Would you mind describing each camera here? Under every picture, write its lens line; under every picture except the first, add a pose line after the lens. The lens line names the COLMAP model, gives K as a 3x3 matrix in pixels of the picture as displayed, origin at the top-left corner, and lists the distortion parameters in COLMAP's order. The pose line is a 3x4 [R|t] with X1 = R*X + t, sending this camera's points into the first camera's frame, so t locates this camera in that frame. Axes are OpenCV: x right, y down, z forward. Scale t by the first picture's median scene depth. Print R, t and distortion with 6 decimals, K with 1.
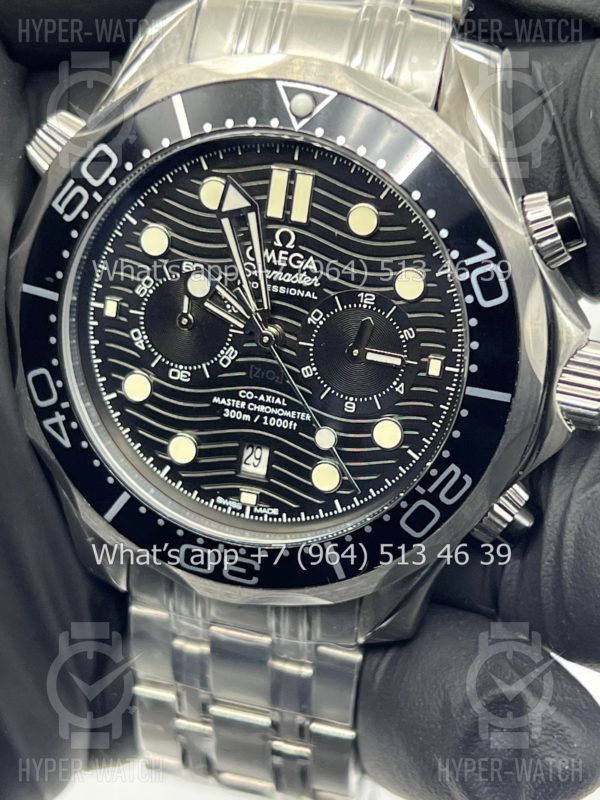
lens RADIAL K [[1909.2, 0, 265.8], [0, 1909.2, 398.8], [0, 0, 1]] dist [0.093011, -0.269571]
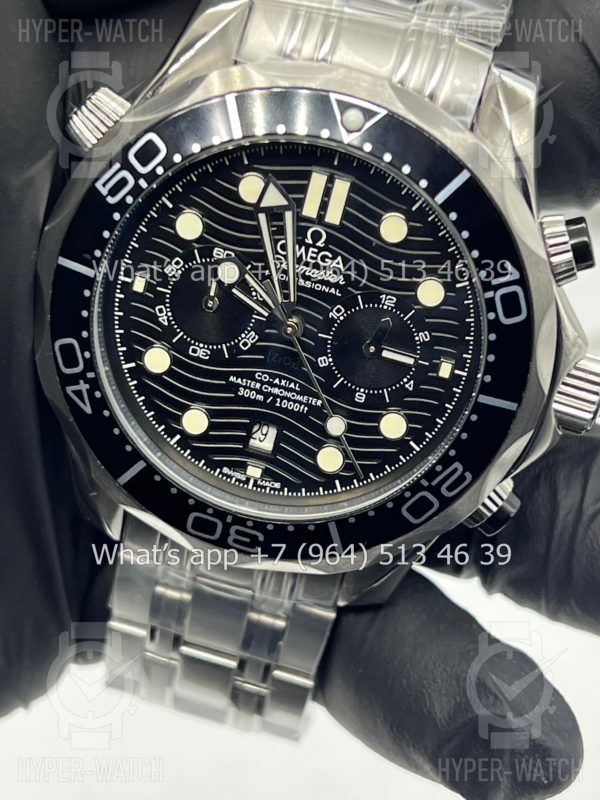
lens RADIAL K [[1909.2, 0, 265.8], [0, 1909.2, 398.8], [0, 0, 1]] dist [0.093011, -0.269571]
pose [[0.987372, 0.067031, 0.143540, -0.161656], [-0.083235, 0.990437, 0.110025, -0.108241], [-0.134792, -0.120584, 0.983509, -0.044425]]
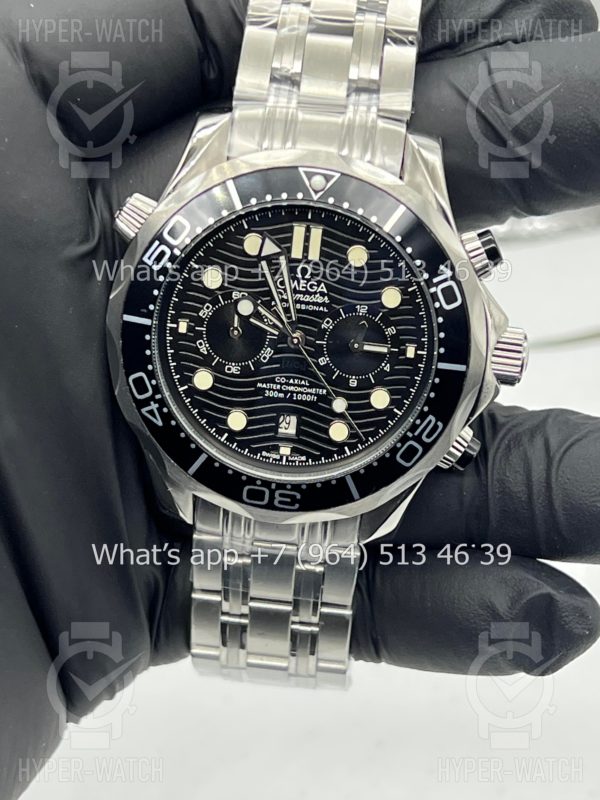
lens RADIAL K [[1909.2, 0, 265.8], [0, 1909.2, 398.8], [0, 0, 1]] dist [0.093011, -0.269571]
pose [[0.981122, -0.076044, 0.177812, -0.285972], [0.074866, 0.997104, 0.013331, -0.008107], [-0.178310, 0.000233, 0.983974, -0.441207]]
